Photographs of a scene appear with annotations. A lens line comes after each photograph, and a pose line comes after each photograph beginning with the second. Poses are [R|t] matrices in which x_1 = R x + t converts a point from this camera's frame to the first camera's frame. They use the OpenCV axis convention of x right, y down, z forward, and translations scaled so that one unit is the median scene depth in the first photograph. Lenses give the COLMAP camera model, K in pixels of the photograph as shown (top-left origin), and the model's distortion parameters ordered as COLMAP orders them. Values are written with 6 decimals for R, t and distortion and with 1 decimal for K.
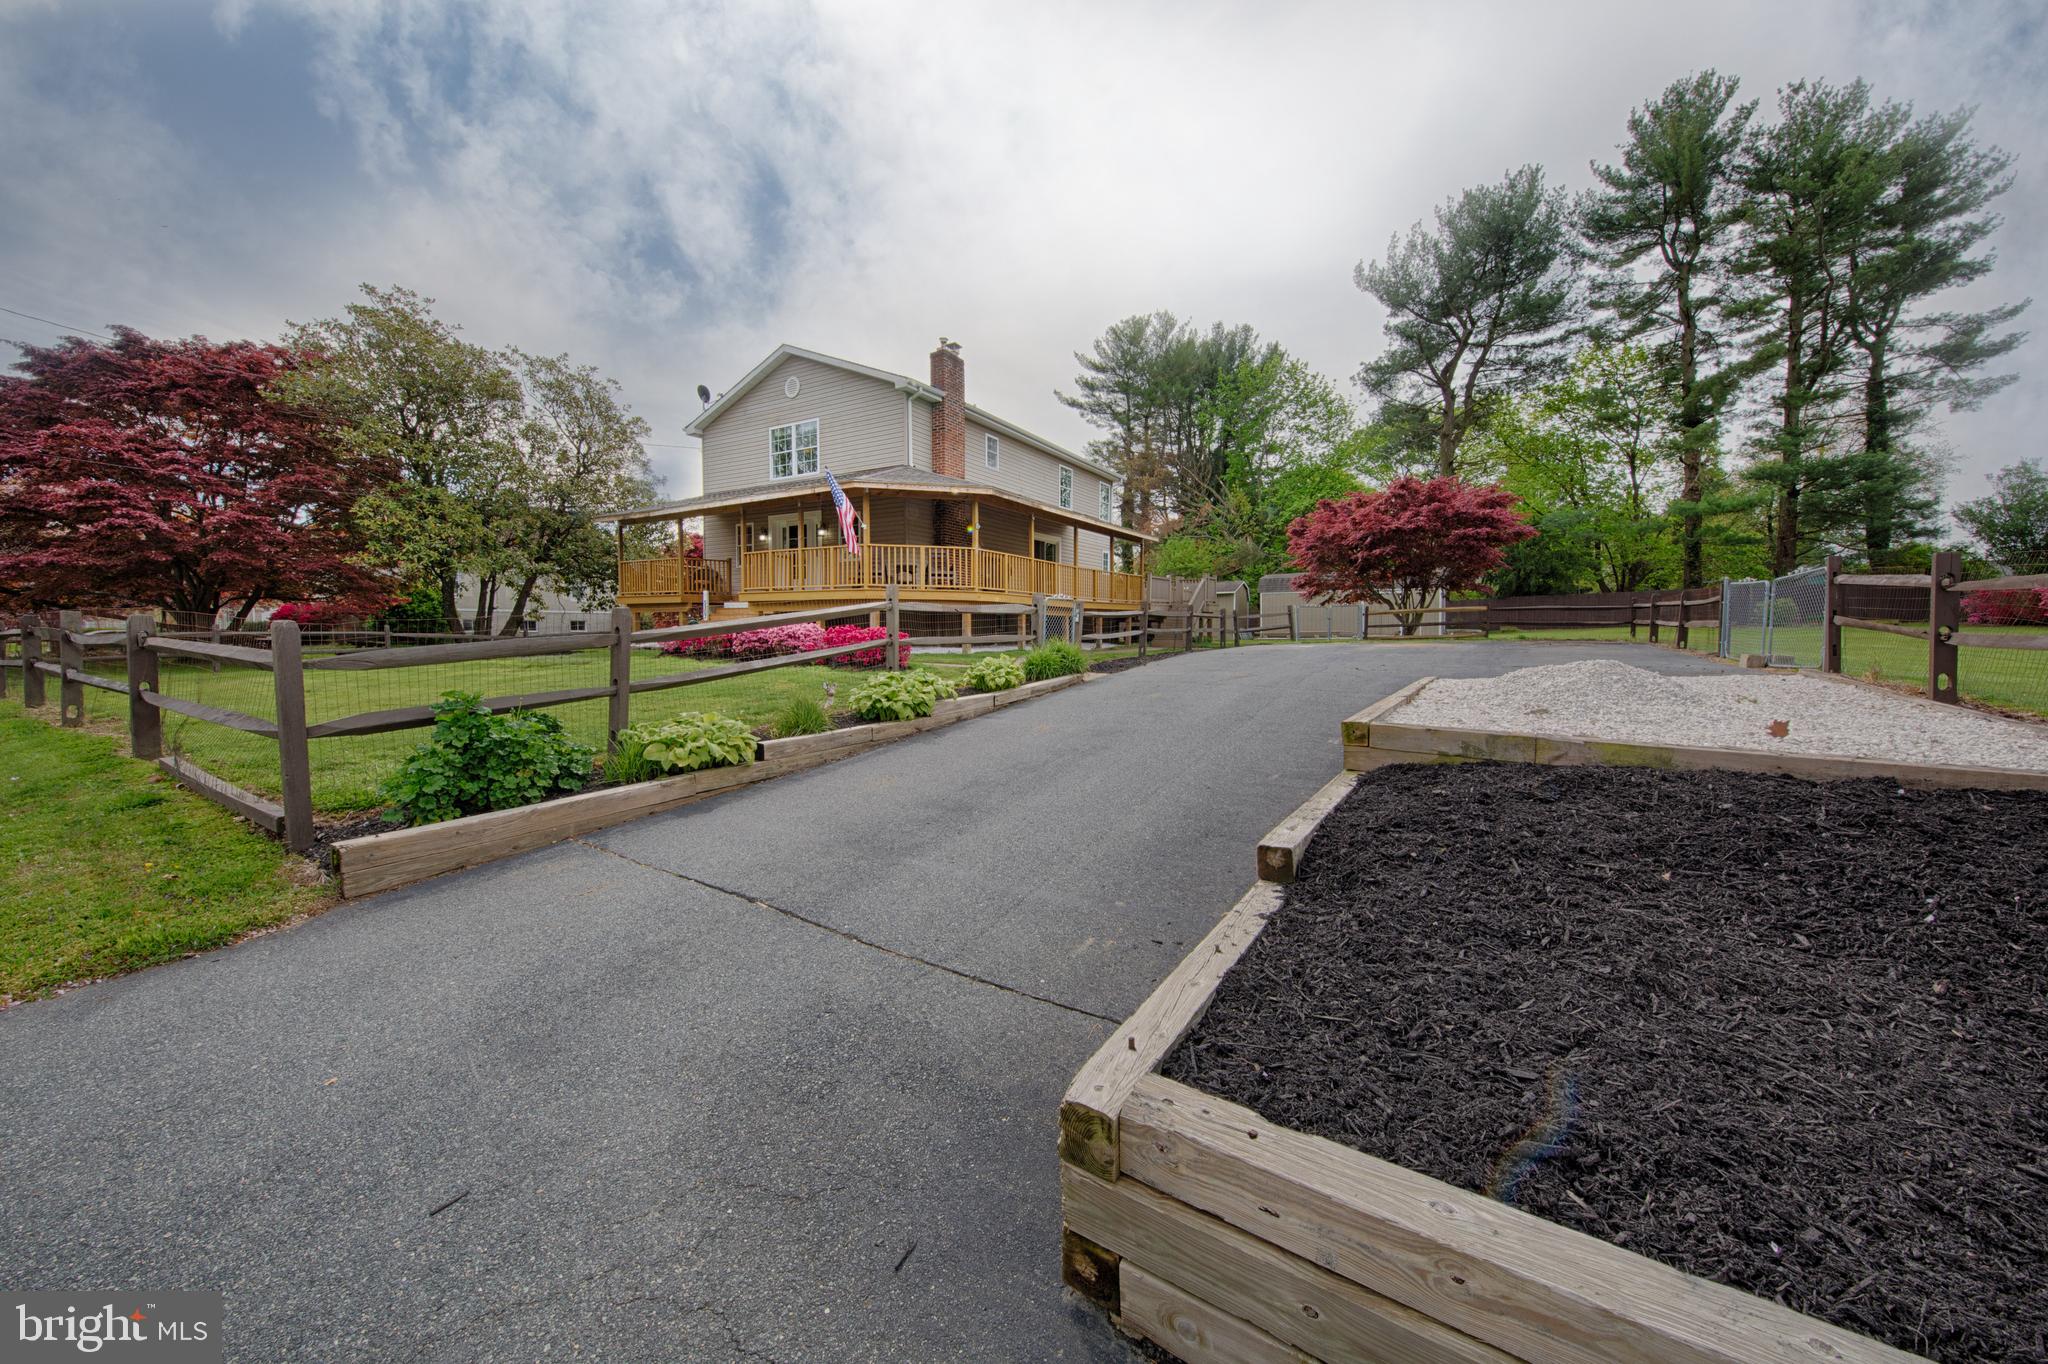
lens RADIAL K [[720.9, 0, 1020.7], [0, 720.9, 679.6], [0, 0, 1]] dist [0.000737, -0.000108]
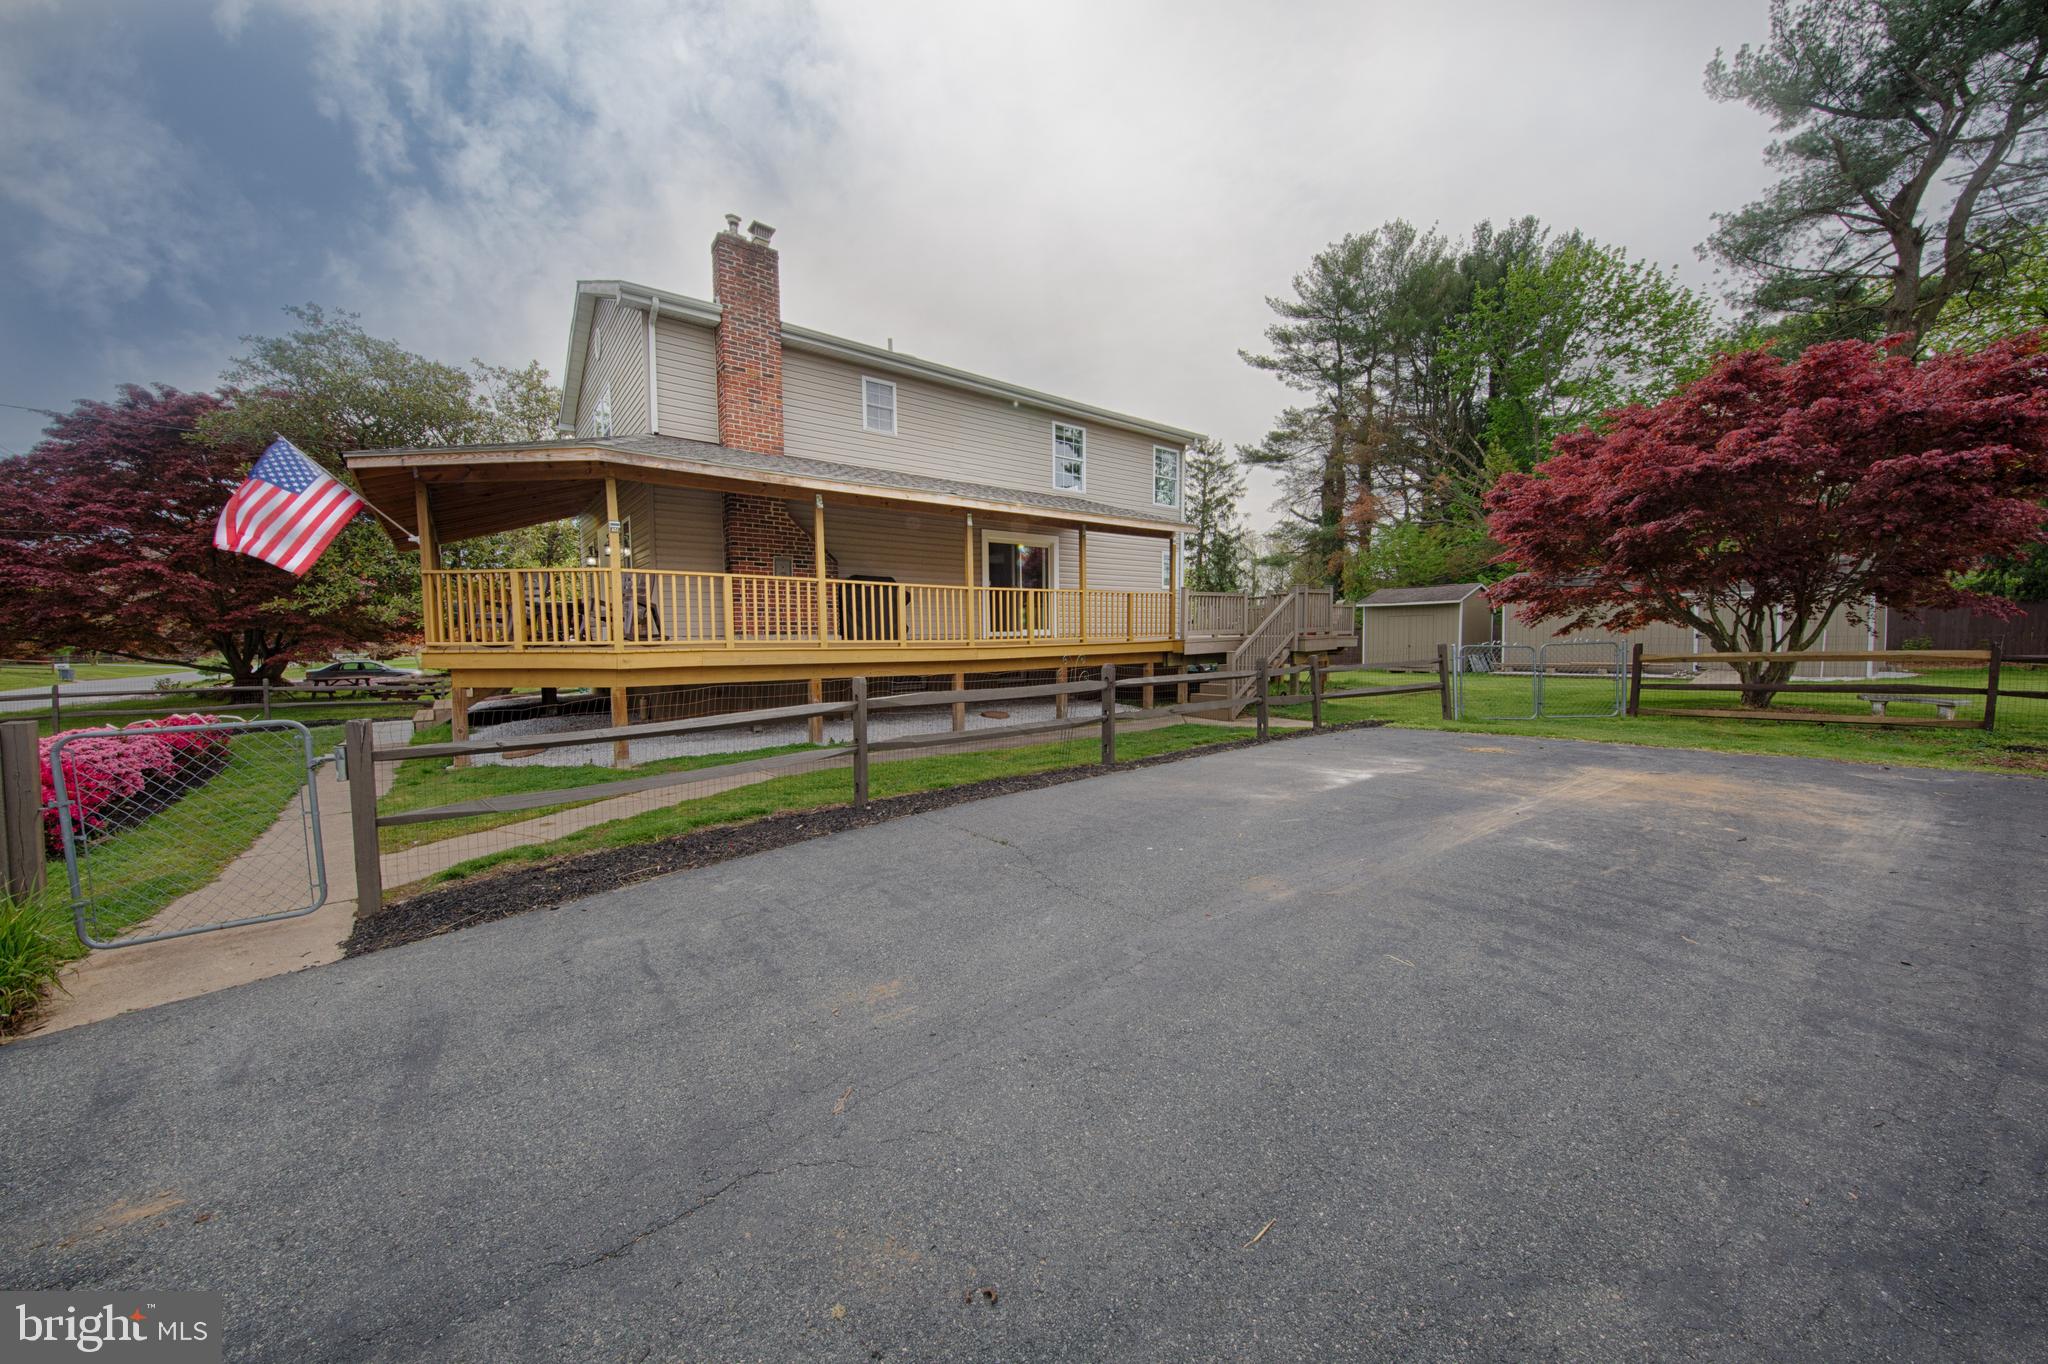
lens RADIAL K [[710.9, 0, 1033.8], [0, 710.9, 691.1], [0, 0, 1]] dist [0.004617, -0.003349]
pose [[0.935939, 0.018075, -0.351698, 0.154525], [-0.014928, 0.999821, 0.011660, -0.039634], [0.351846, -0.005663, 0.936041, 0.238346]]
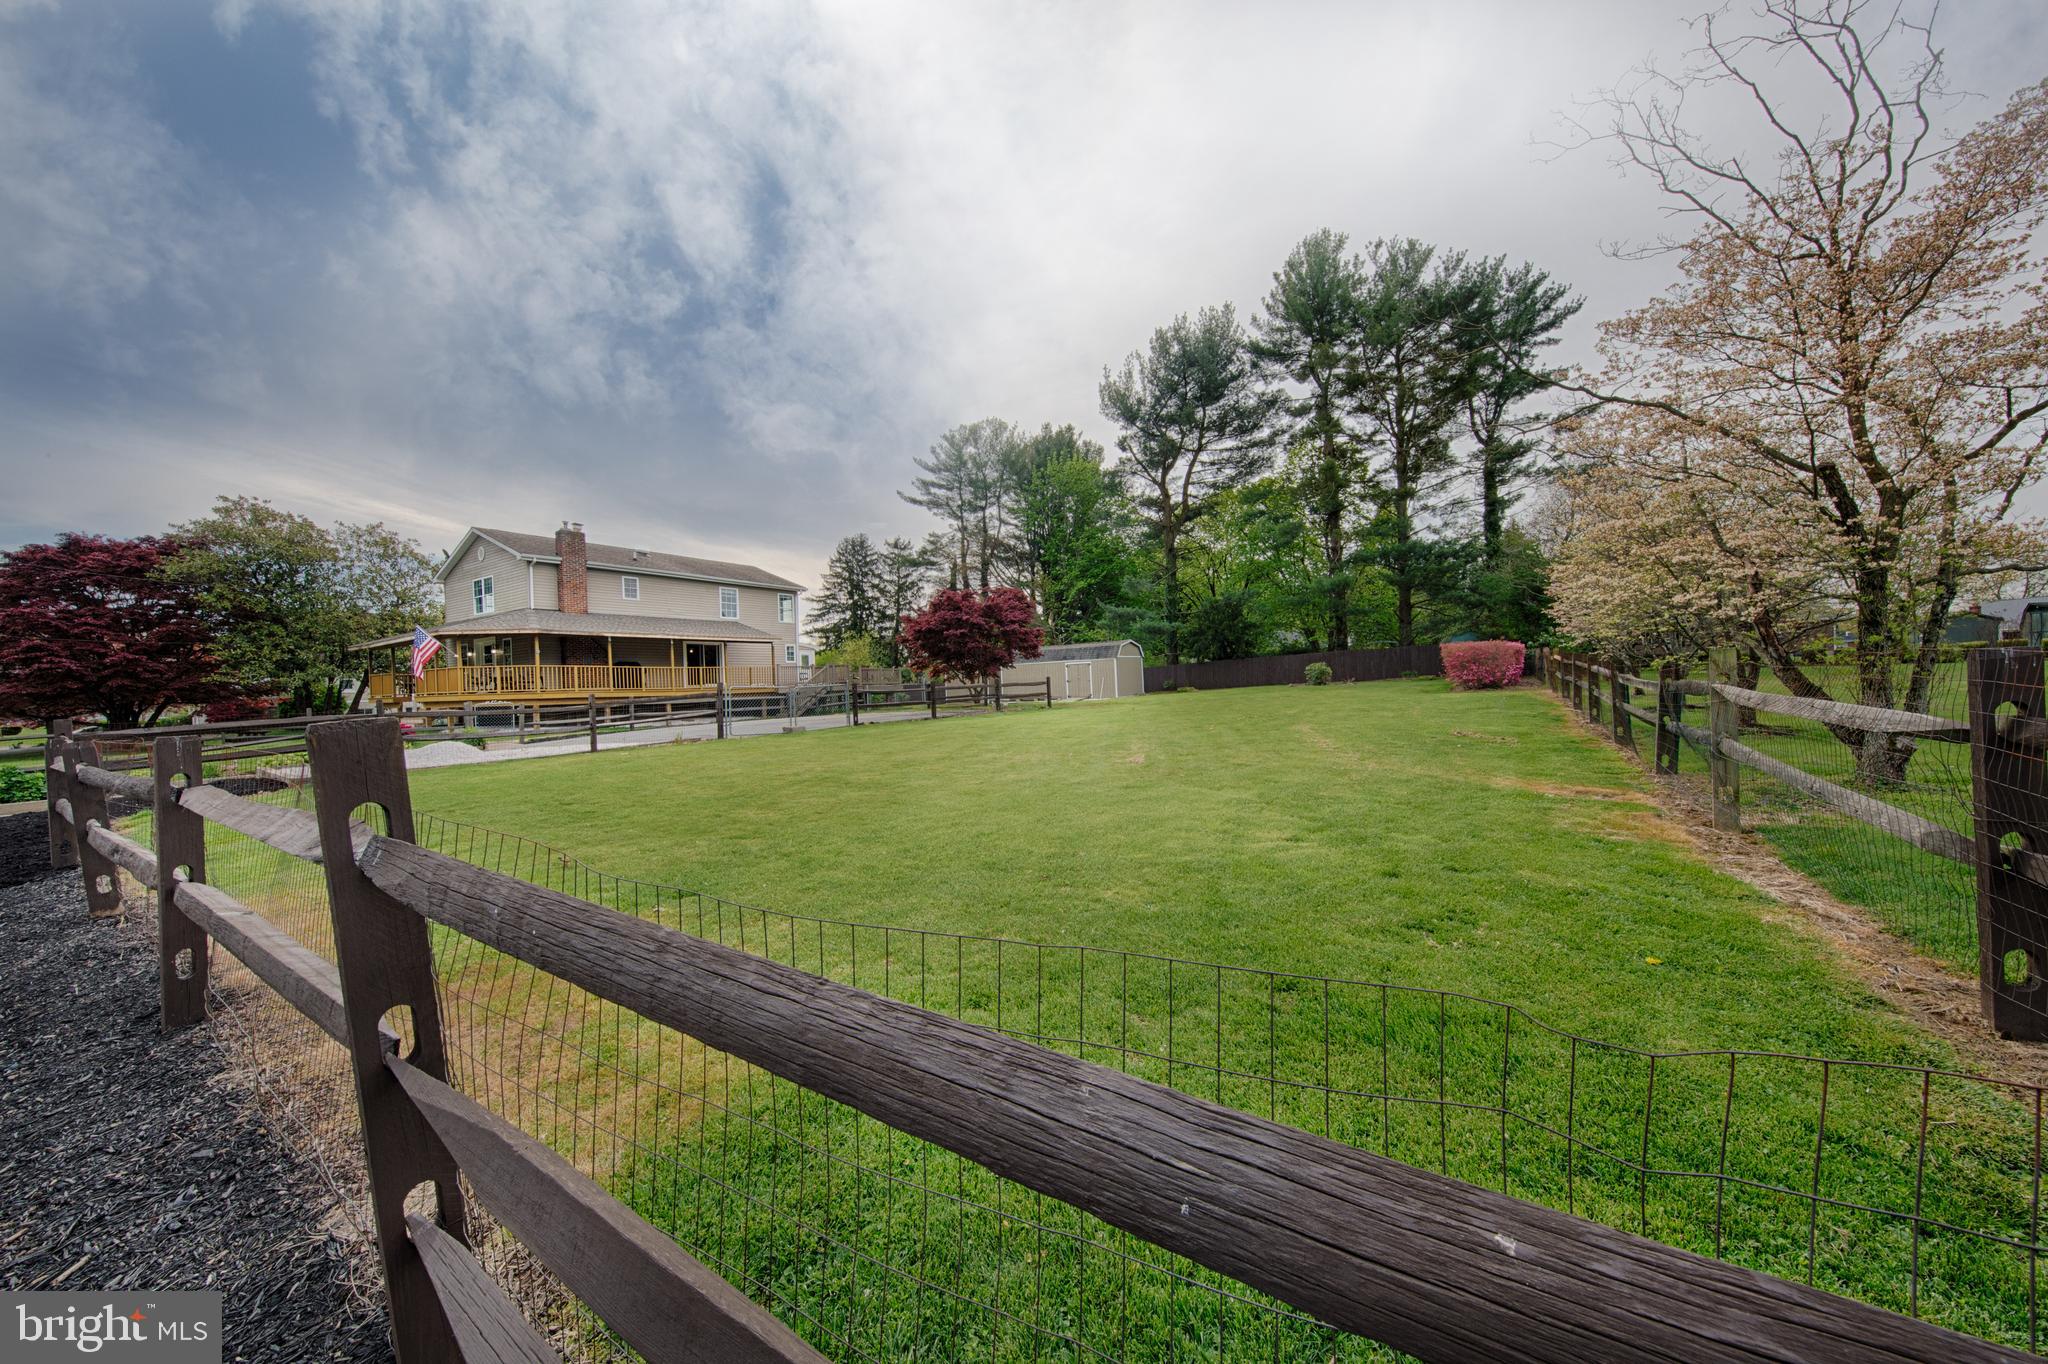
lens RADIAL K [[756.3, 0, 1024.5], [0, 756.3, 701.9], [0, 0, 1]] dist [-0.001501, -0.000199]
pose [[0.997472, -0.029558, -0.064616, 0.414852], [0.026034, 0.998163, -0.054703, 0.003609], [0.066115, 0.052882, 0.996410, -0.208912]]
